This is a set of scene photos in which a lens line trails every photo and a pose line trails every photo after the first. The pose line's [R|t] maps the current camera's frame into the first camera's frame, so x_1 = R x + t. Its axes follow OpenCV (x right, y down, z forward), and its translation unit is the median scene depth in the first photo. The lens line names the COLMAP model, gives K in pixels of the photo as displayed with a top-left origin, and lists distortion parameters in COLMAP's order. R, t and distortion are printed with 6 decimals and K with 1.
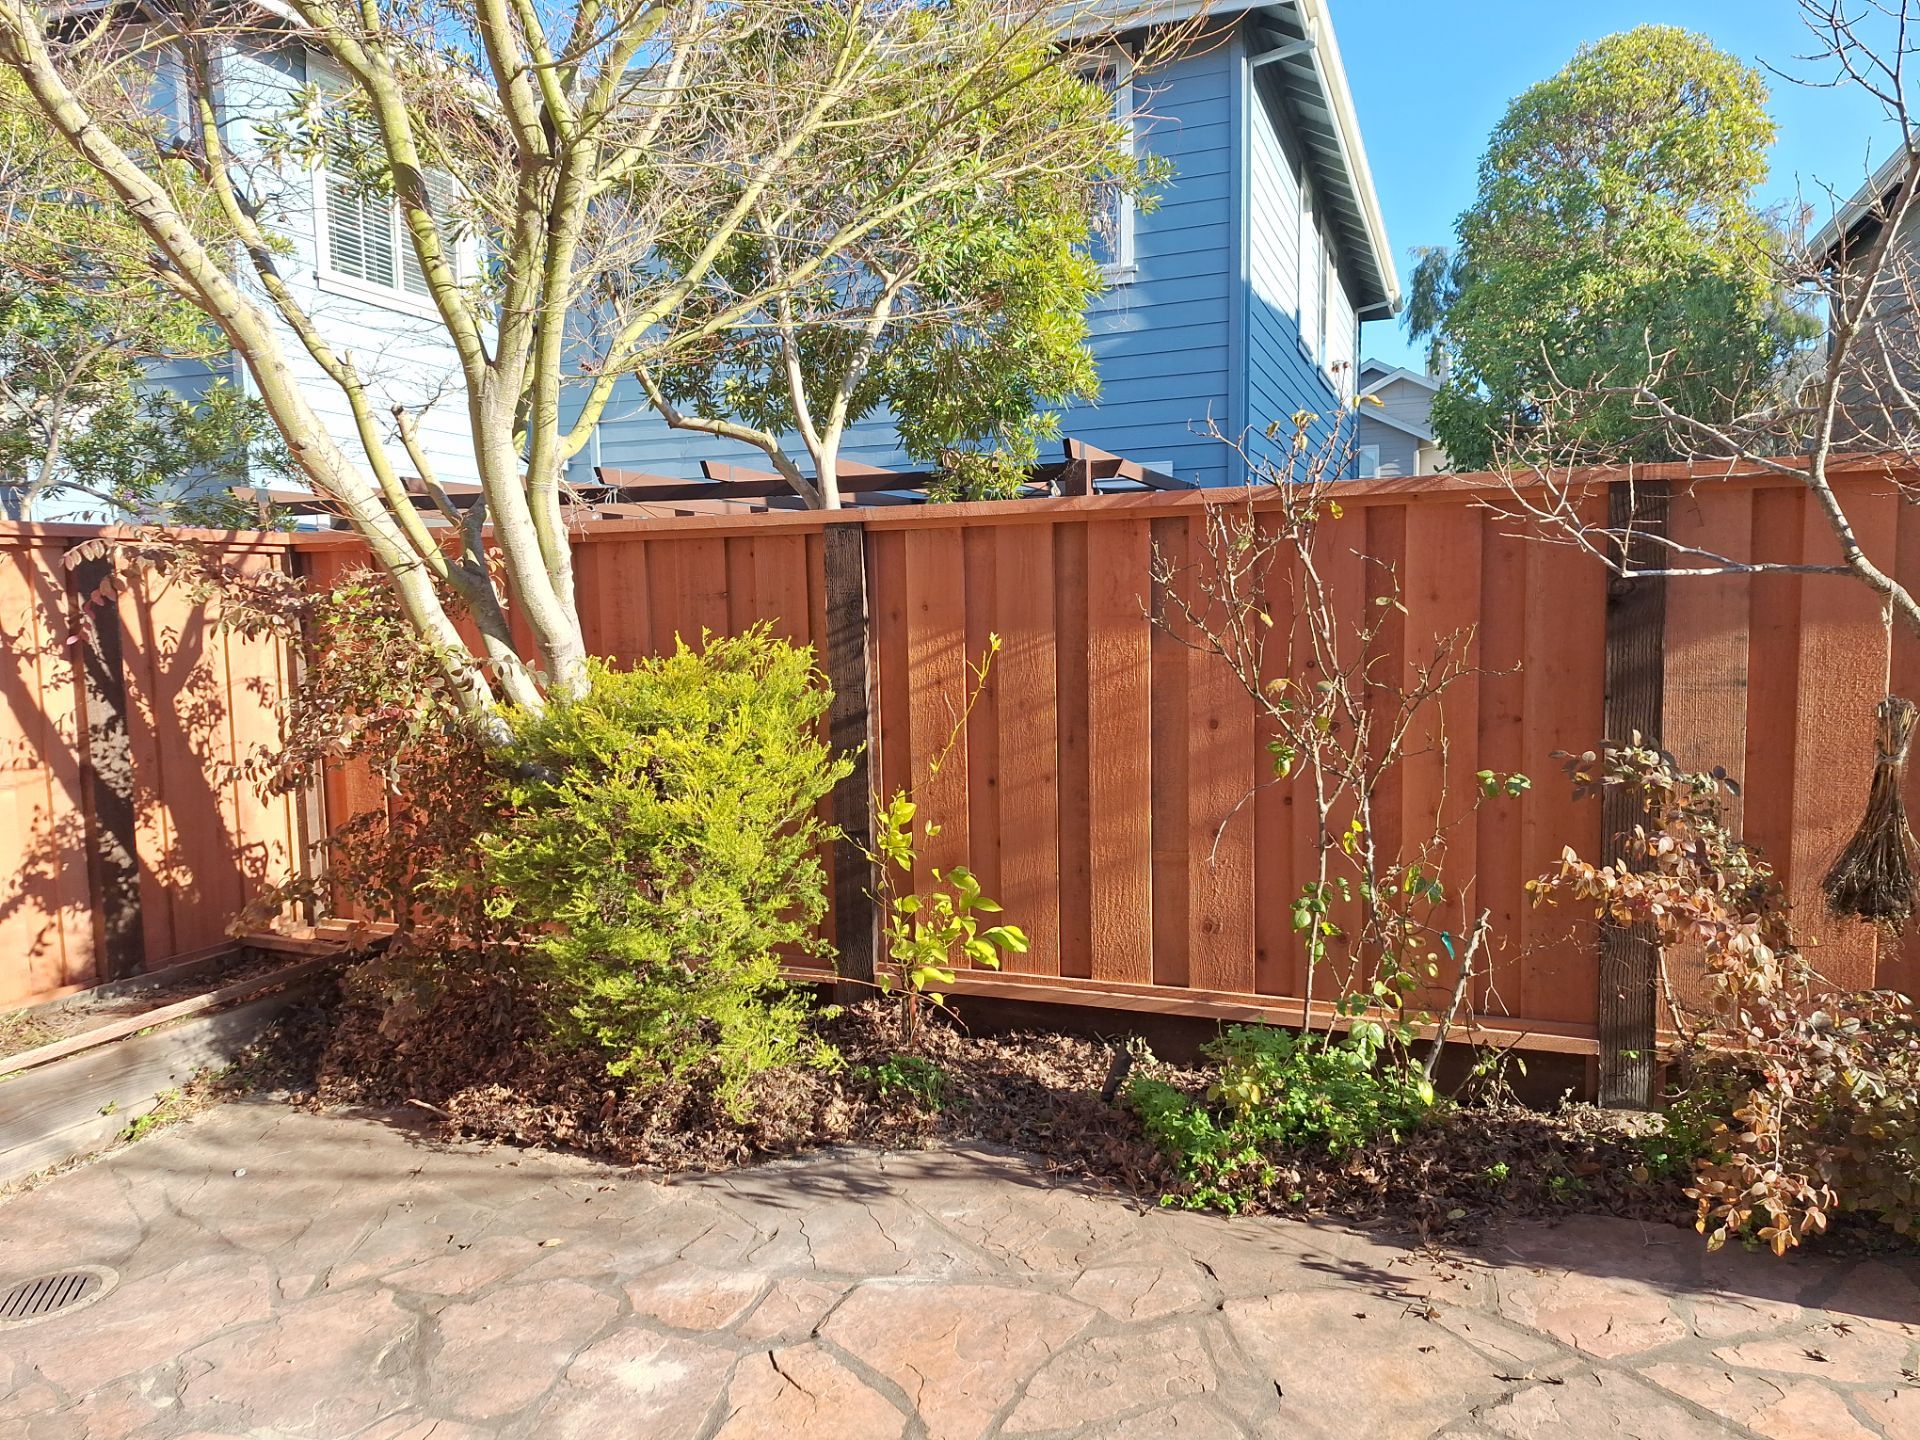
lens RADIAL K [[1334.5, 0, 972.2], [0, 1334.5, 724.5], [0, 0, 1]] dist [0.045769, -0.046815]
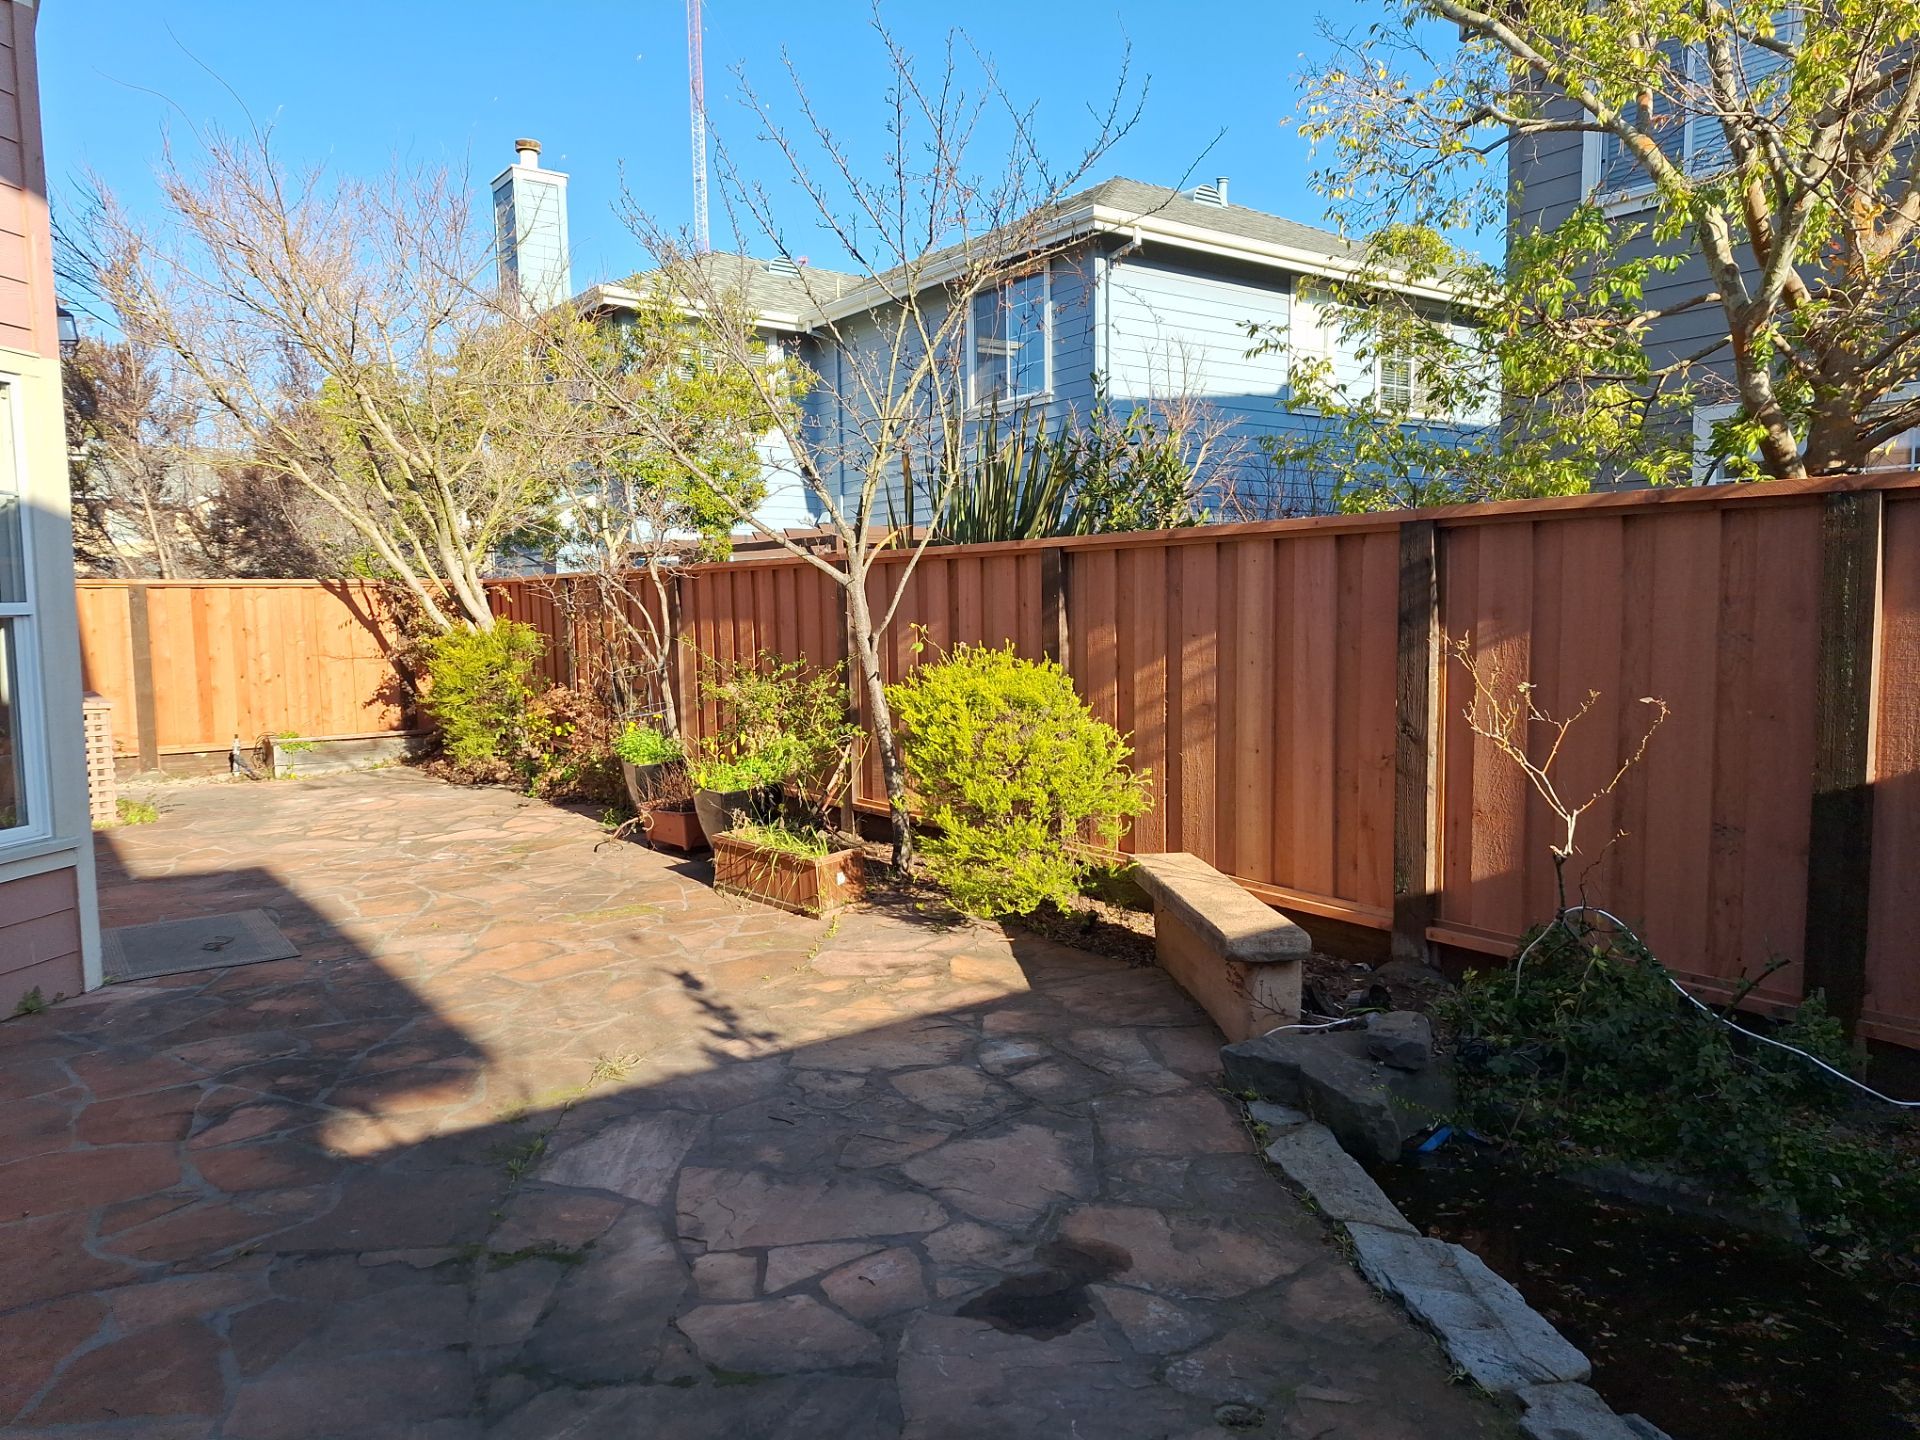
lens RADIAL K [[1334.5, 0, 978.1], [0, 1334.5, 730.9], [0, 0, 1]] dist [0.045769, -0.046815]
pose [[0.838004, 0.060052, -0.542350, 2.181157], [-0.052600, 0.998187, 0.029250, 0.037482], [0.543123, 0.004016, 0.839643, -0.867578]]
